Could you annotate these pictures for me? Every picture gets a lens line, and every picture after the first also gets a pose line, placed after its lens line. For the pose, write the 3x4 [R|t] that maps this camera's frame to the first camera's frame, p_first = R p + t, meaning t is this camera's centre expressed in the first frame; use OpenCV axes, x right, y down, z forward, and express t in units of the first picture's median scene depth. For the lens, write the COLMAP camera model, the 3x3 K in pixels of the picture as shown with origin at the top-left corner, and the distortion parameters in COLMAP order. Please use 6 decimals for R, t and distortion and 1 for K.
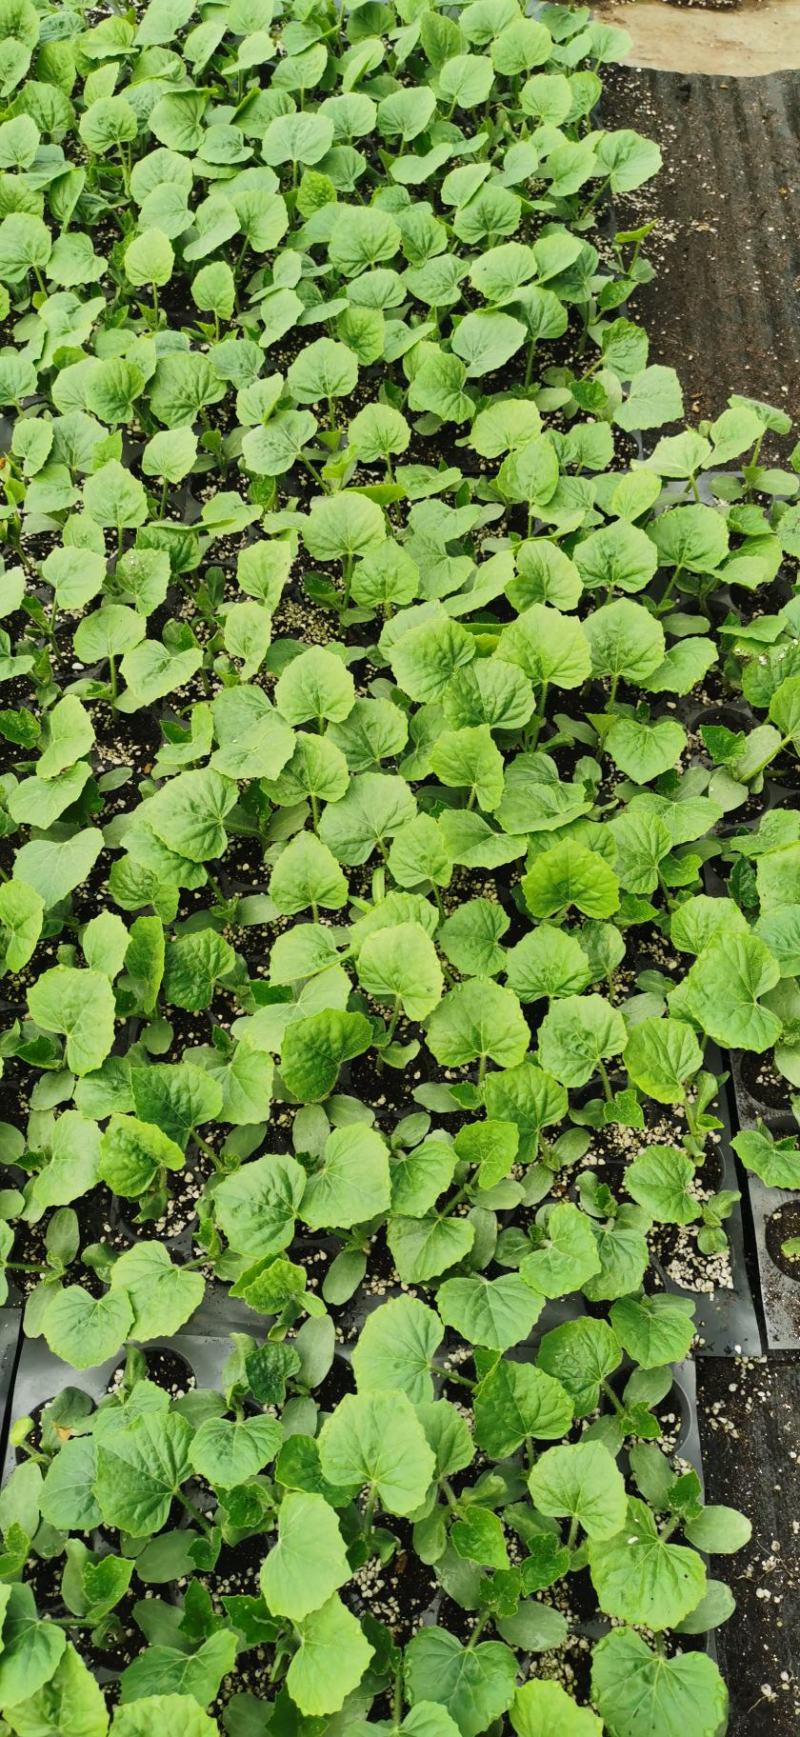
lens RADIAL K [[1401.3, 0, 399.3], [0, 1401.3, 865.5], [0, 0, 1]] dist [0.073108, -0.078880]
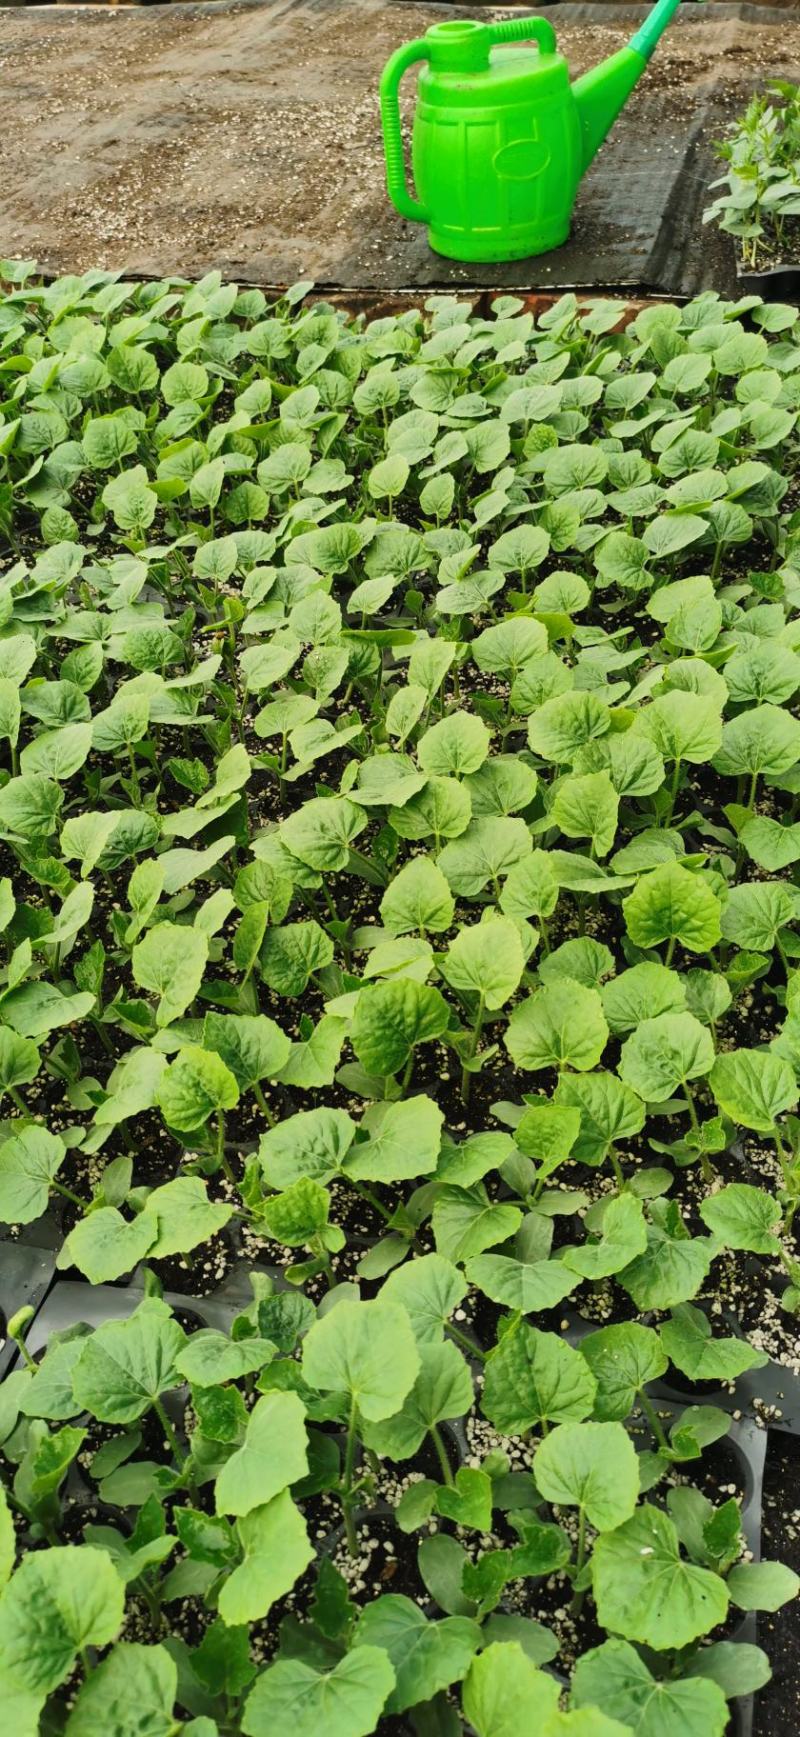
lens RADIAL K [[1401.3, 0, 399.3], [0, 1401.3, 865.5], [0, 0, 1]] dist [0.073108, -0.078880]
pose [[0.974093, 0.081234, -0.211056, 0.133749], [-0.145449, 0.939670, -0.309621, 0.301117], [0.173171, 0.332297, 0.927141, 0.038195]]
